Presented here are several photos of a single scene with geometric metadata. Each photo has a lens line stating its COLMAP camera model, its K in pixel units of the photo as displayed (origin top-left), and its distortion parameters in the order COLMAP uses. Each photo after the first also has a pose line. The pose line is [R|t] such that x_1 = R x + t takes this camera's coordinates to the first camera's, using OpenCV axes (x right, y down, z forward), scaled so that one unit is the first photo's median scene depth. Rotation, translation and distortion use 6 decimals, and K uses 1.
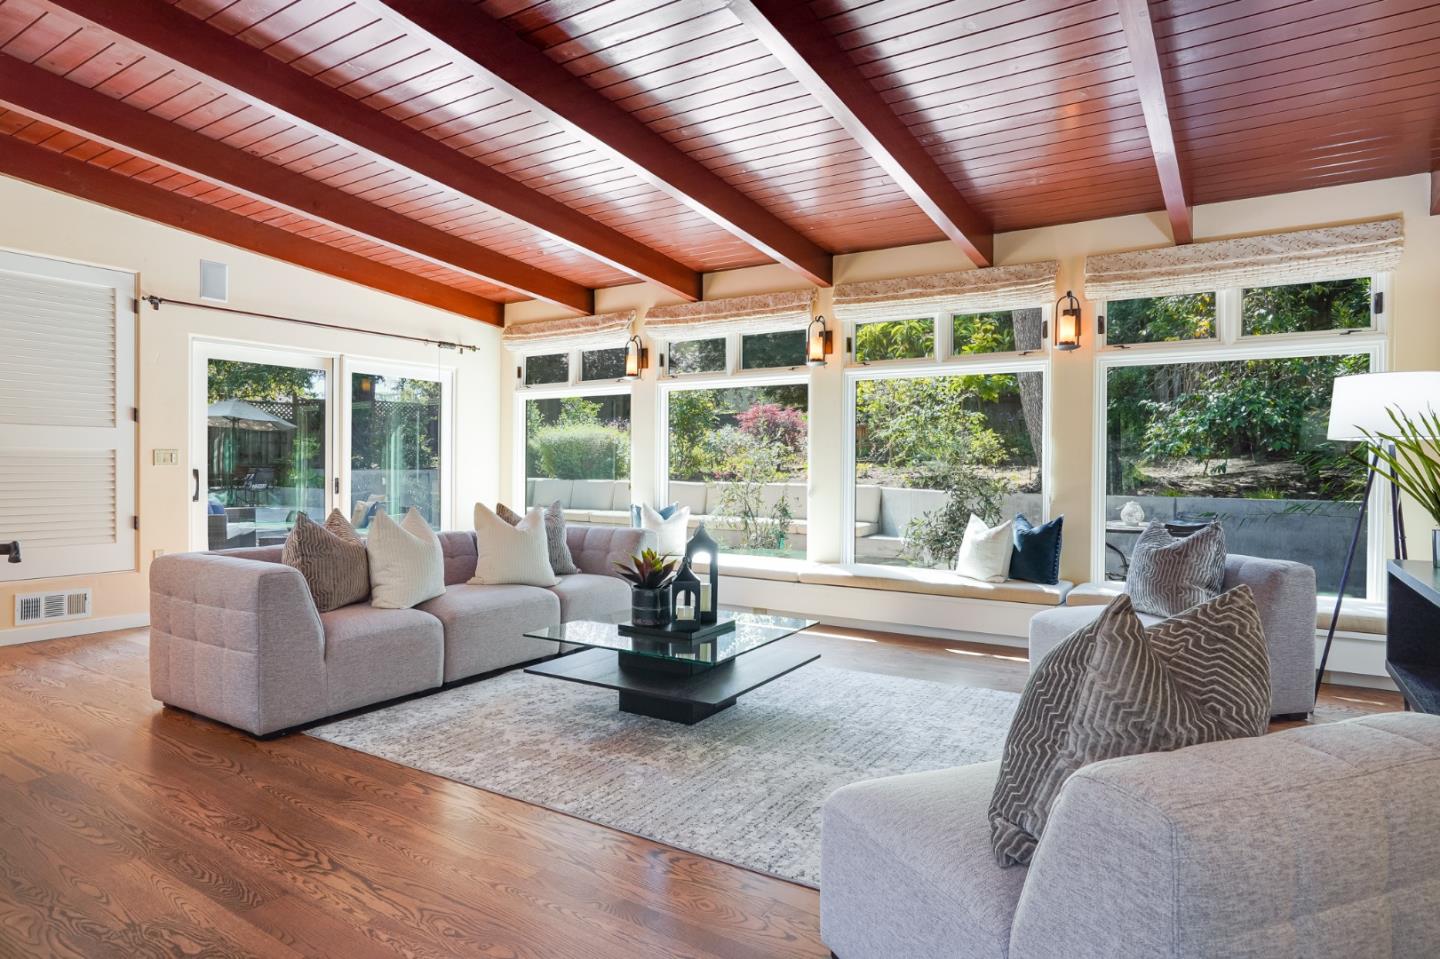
lens RADIAL K [[824.8, 0, 720.0], [0, 824.8, 479.5], [0, 0, 1]] dist [-0.069984, 0.000451]
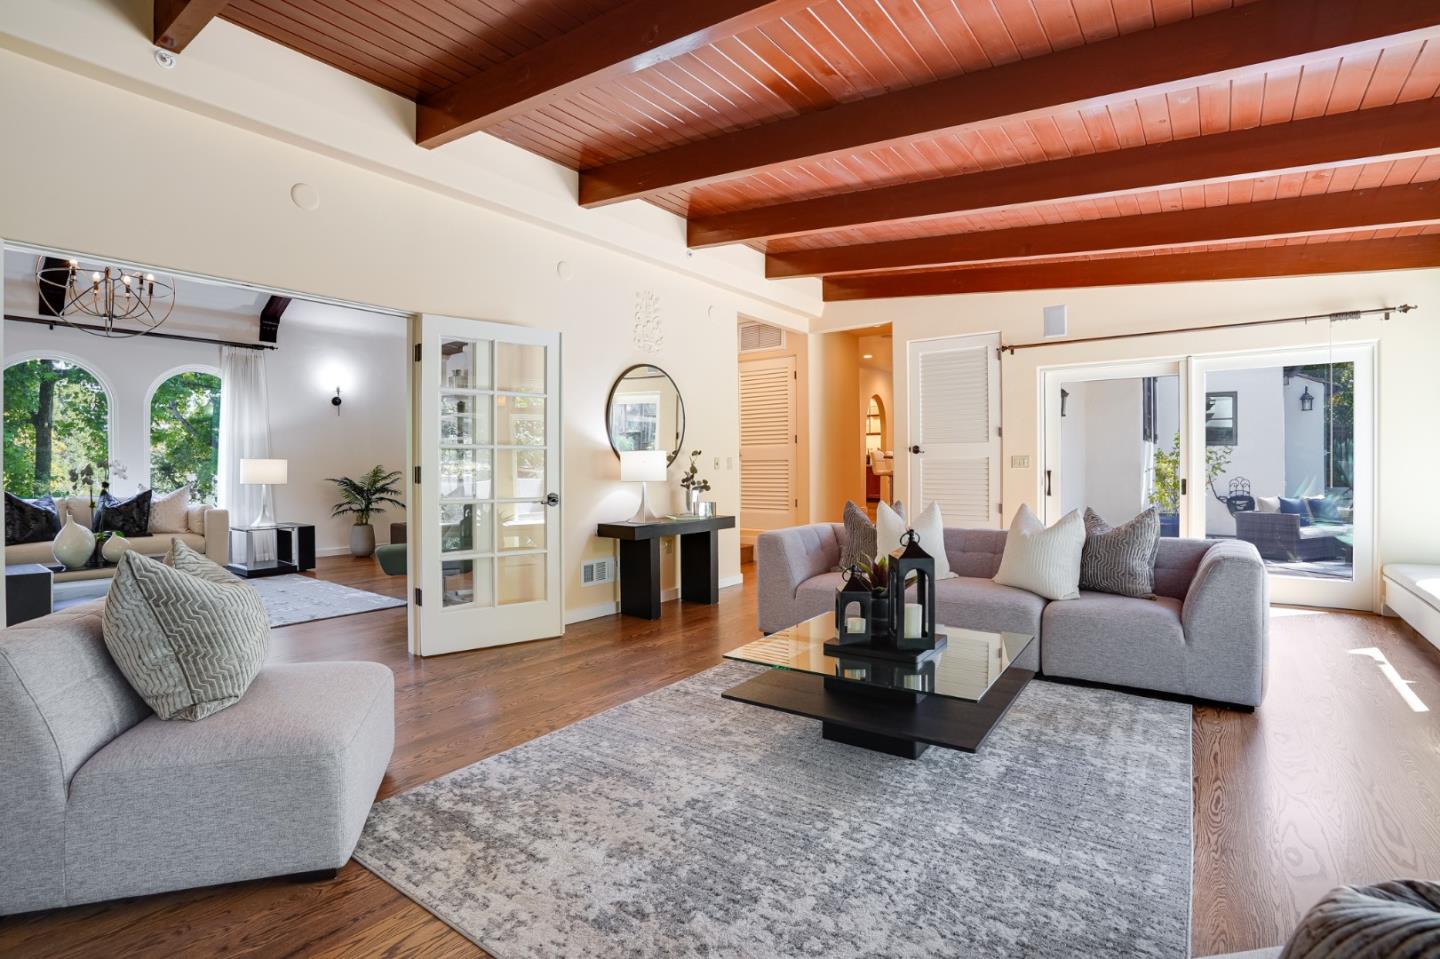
lens RADIAL K [[678.8, 0, 729.9], [0, 678.8, 469.1], [0, 0, 1]] dist [-0.021318, 0.000200]
pose [[-0.072014, 0.003604, -0.997397, 0.886073], [-0.003932, 0.999985, 0.003898, -0.031797], [0.997396, 0.004202, -0.071999, 1.066191]]
